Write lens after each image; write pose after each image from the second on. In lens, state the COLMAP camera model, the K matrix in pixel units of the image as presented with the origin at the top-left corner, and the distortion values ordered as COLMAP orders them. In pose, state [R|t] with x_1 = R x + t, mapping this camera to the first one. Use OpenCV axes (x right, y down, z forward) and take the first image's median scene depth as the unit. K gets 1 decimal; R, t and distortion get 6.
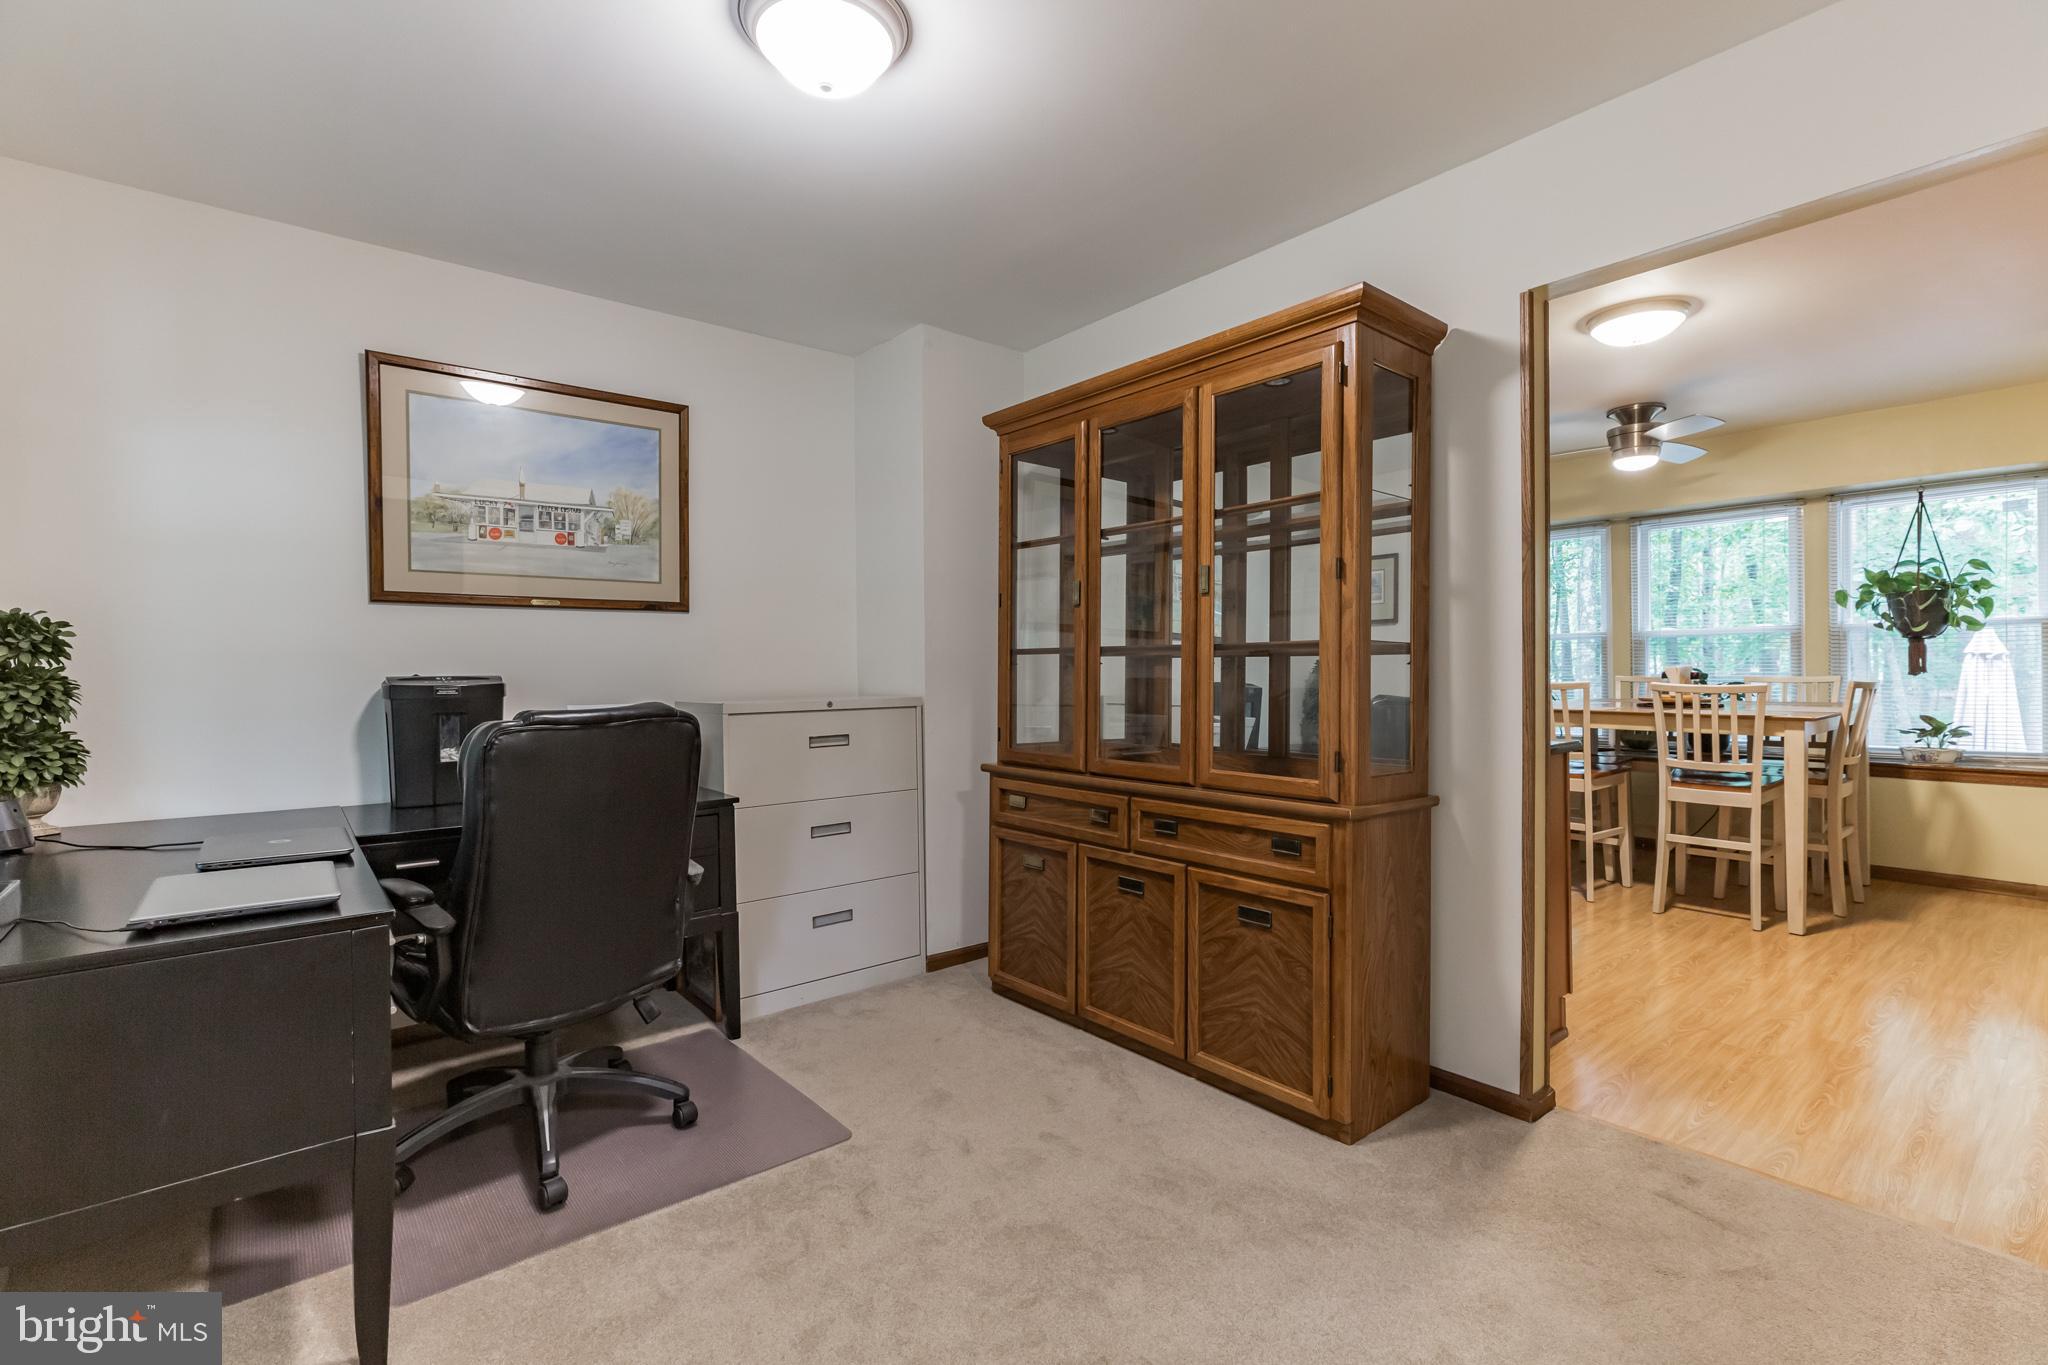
lens RADIAL K [[923.3, 0, 1018.4], [0, 923.3, 684.1], [0, 0, 1]] dist [0.002709, 0.000159]
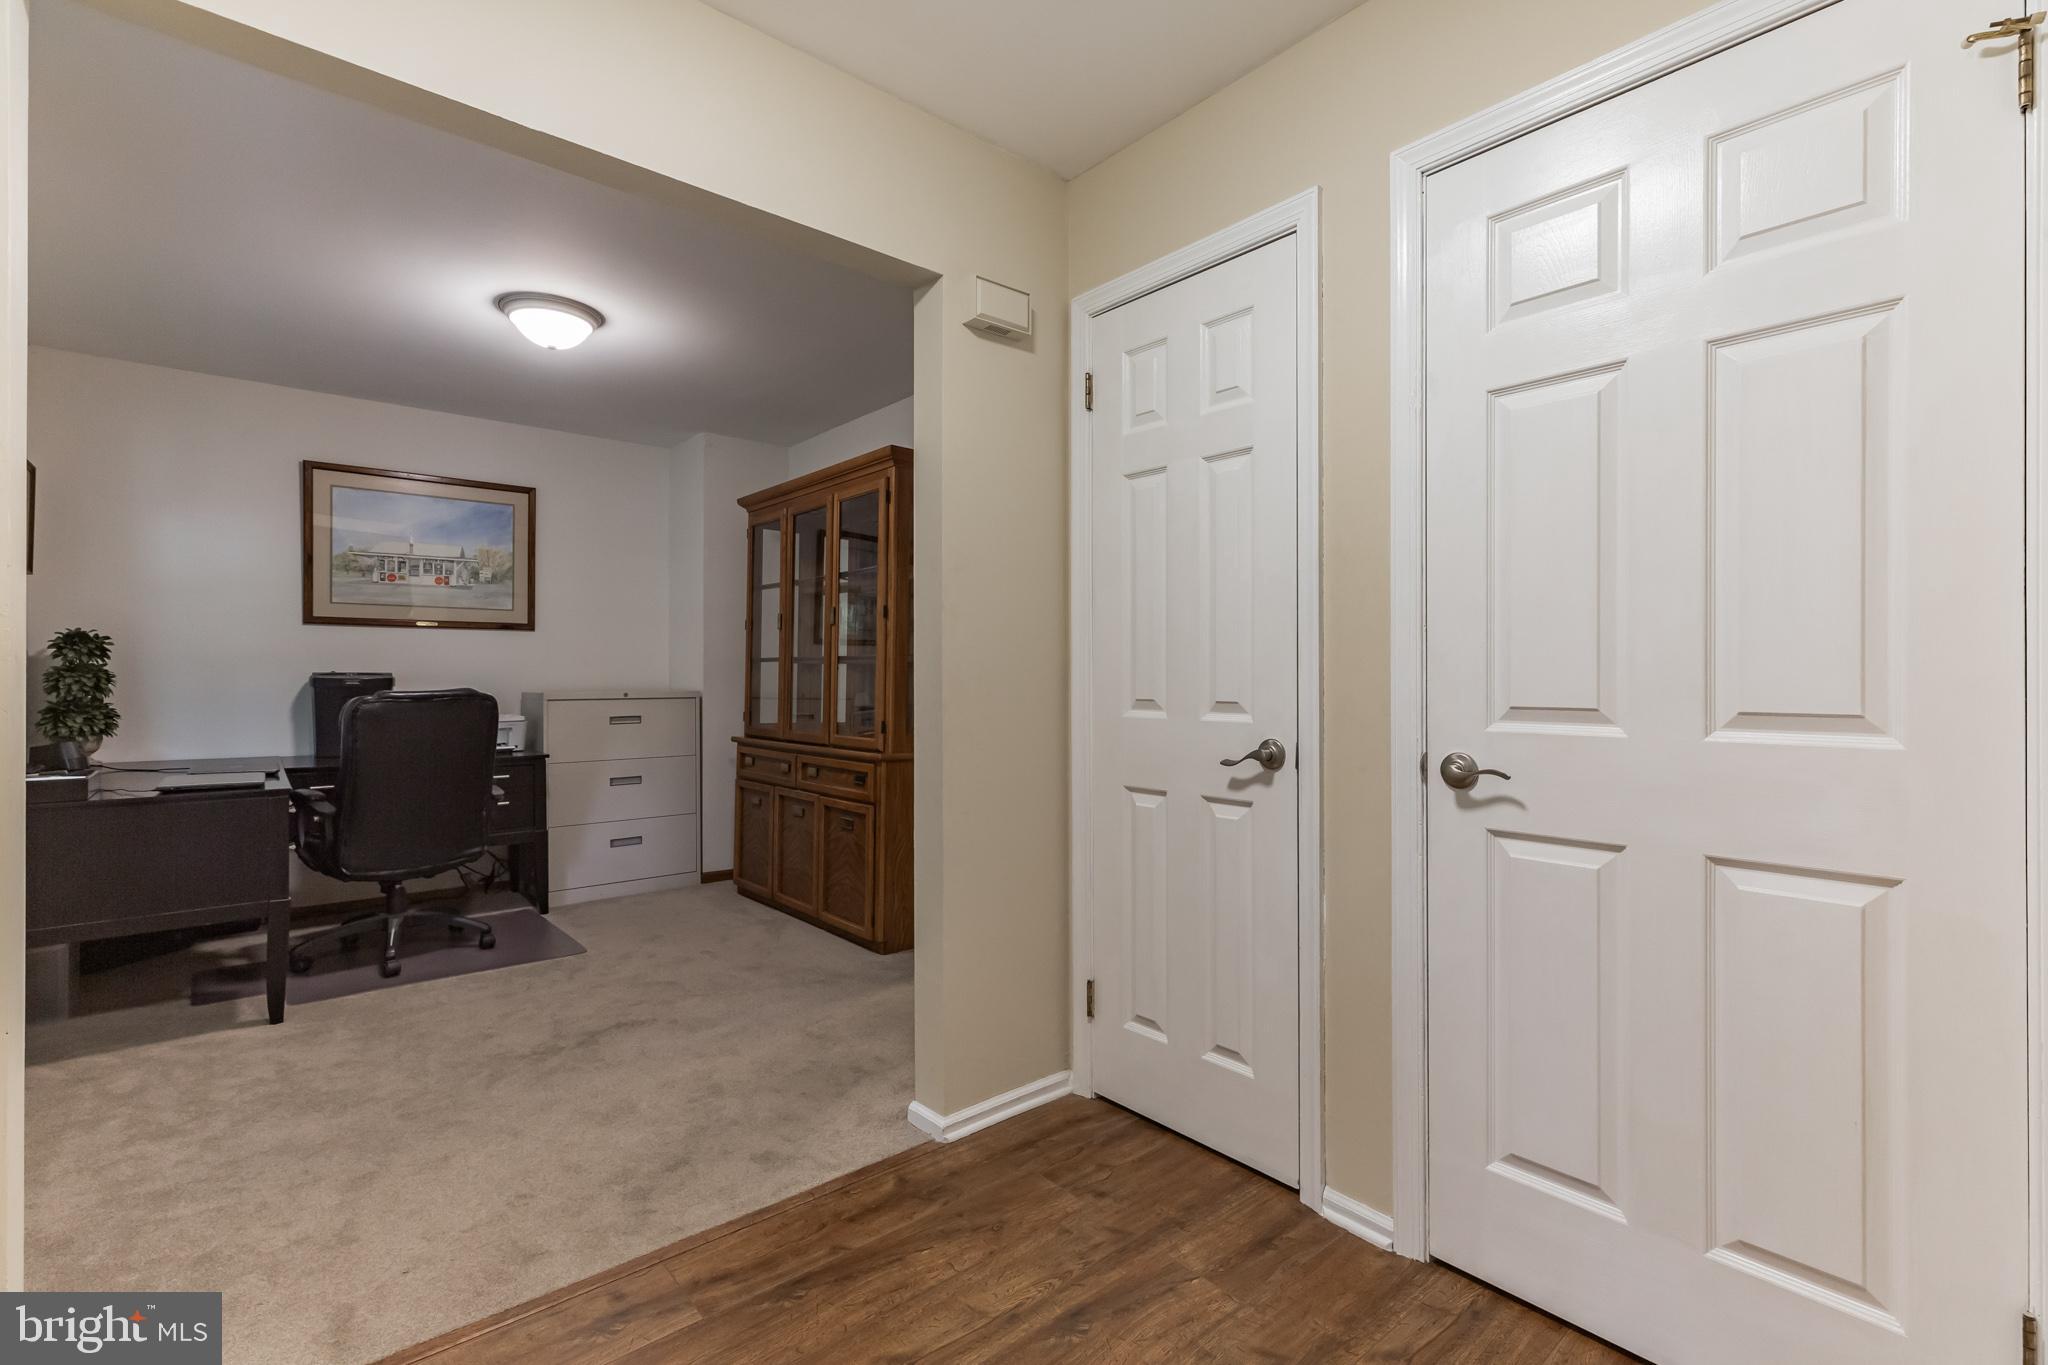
lens RADIAL K [[923.3, 0, 1029.1], [0, 923.3, 677.7], [0, 0, 1]] dist [0.002709, 0.000159]
pose [[0.999748, 0.008309, 0.020863, 0.477889], [-0.007967, 0.999834, -0.016409, 0.016650], [-0.020996, 0.016238, 0.999648, -0.564712]]
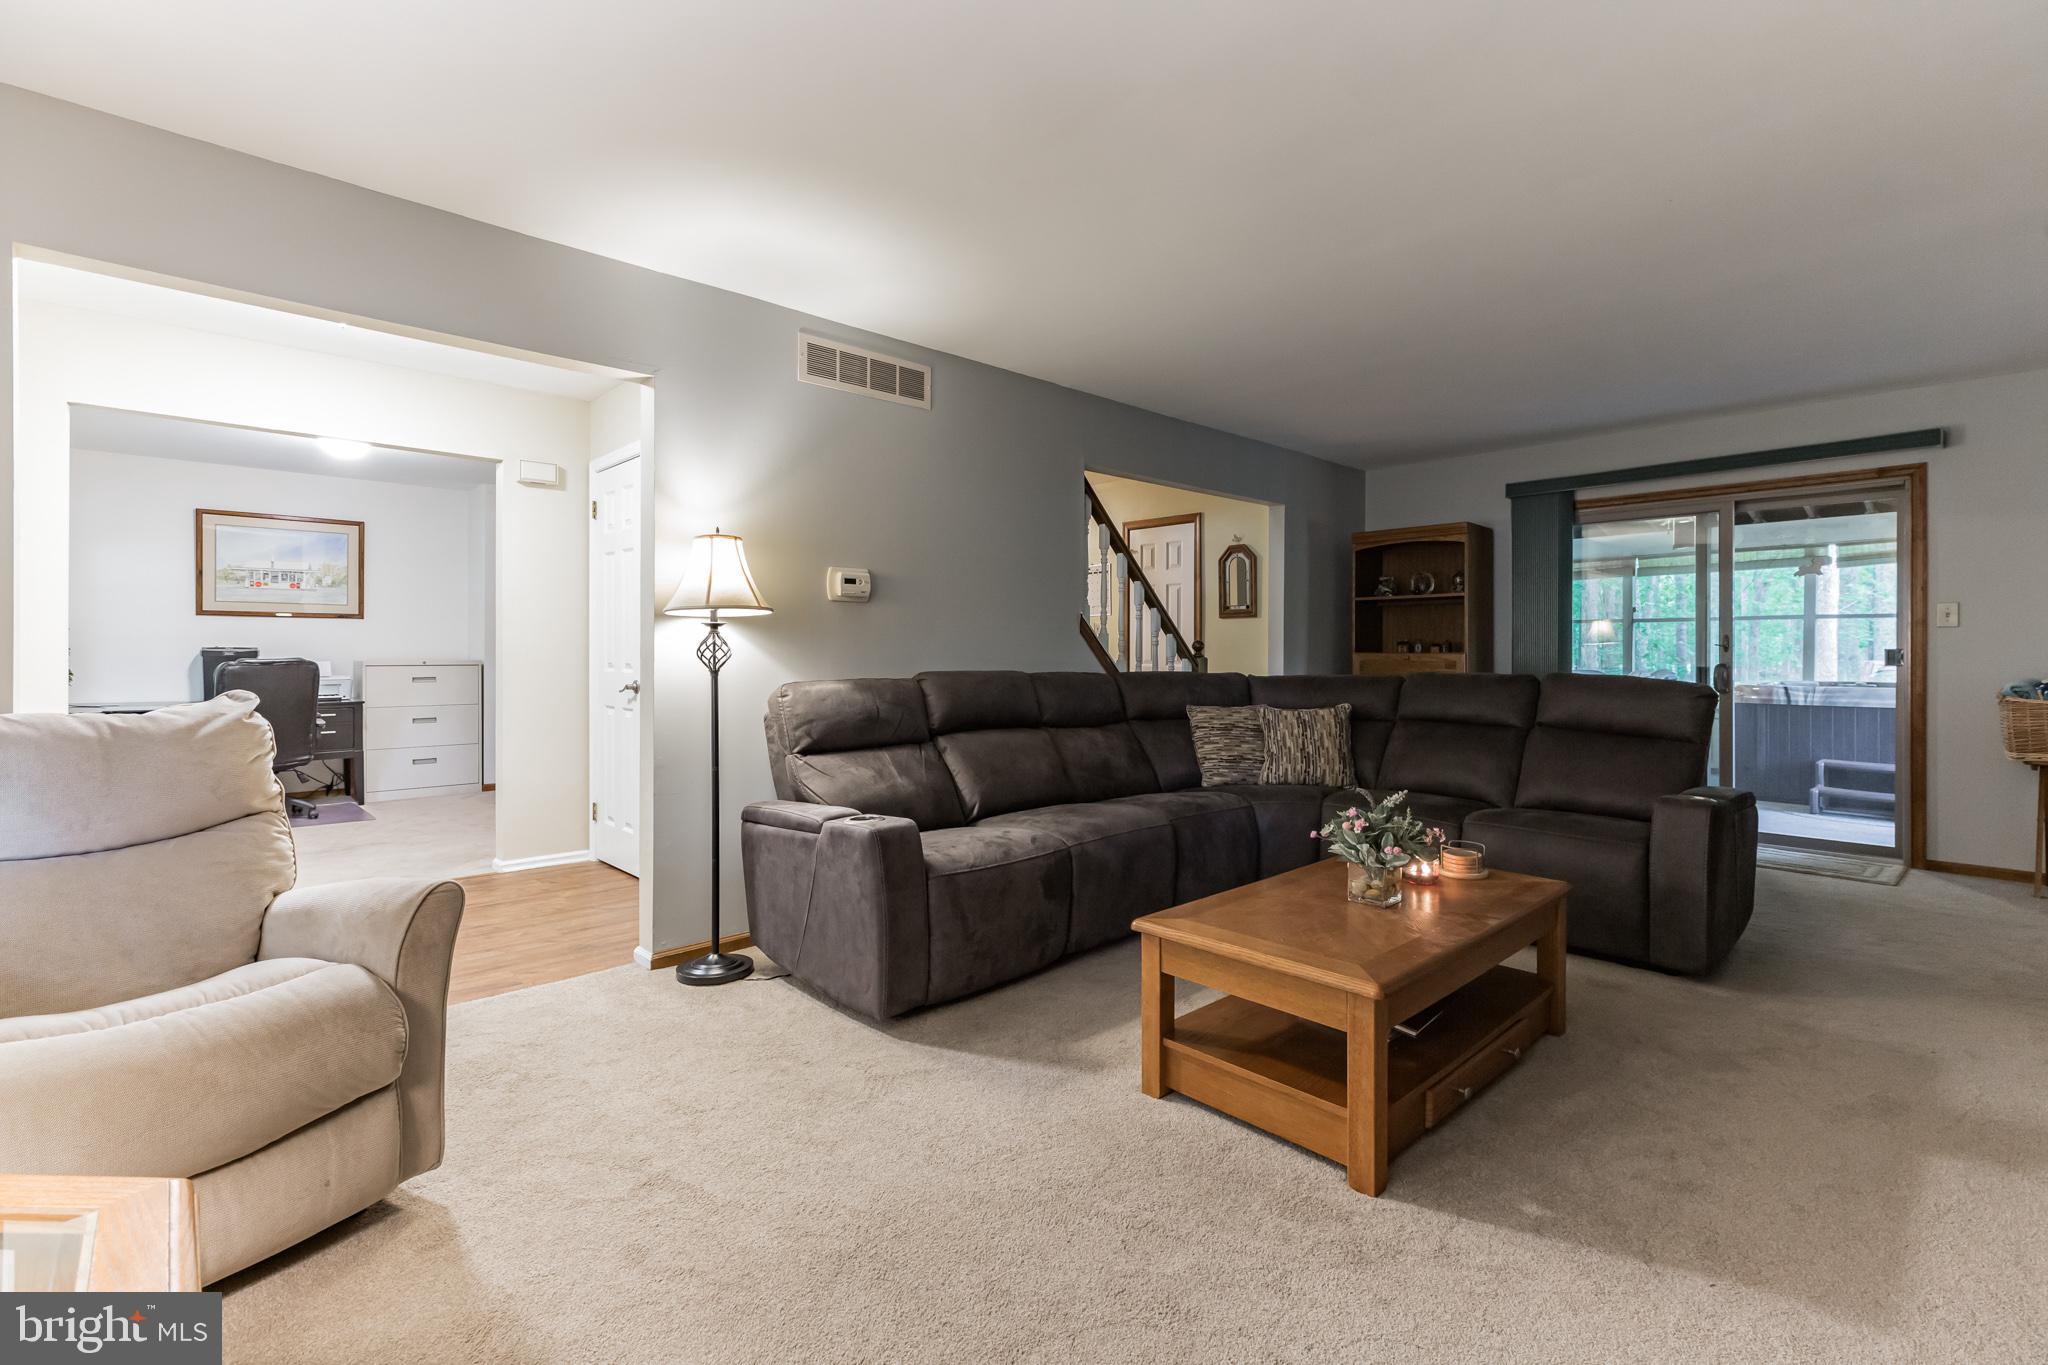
lens RADIAL K [[923.3, 0, 1039.9], [0, 923.3, 654.1], [0, 0, 1]] dist [0.002709, 0.000159]
pose [[0.997049, 0.012202, 0.075791, 1.278499], [-0.011033, 0.999814, -0.015829, 0.024076], [-0.075970, 0.014946, 0.996998, -1.526849]]
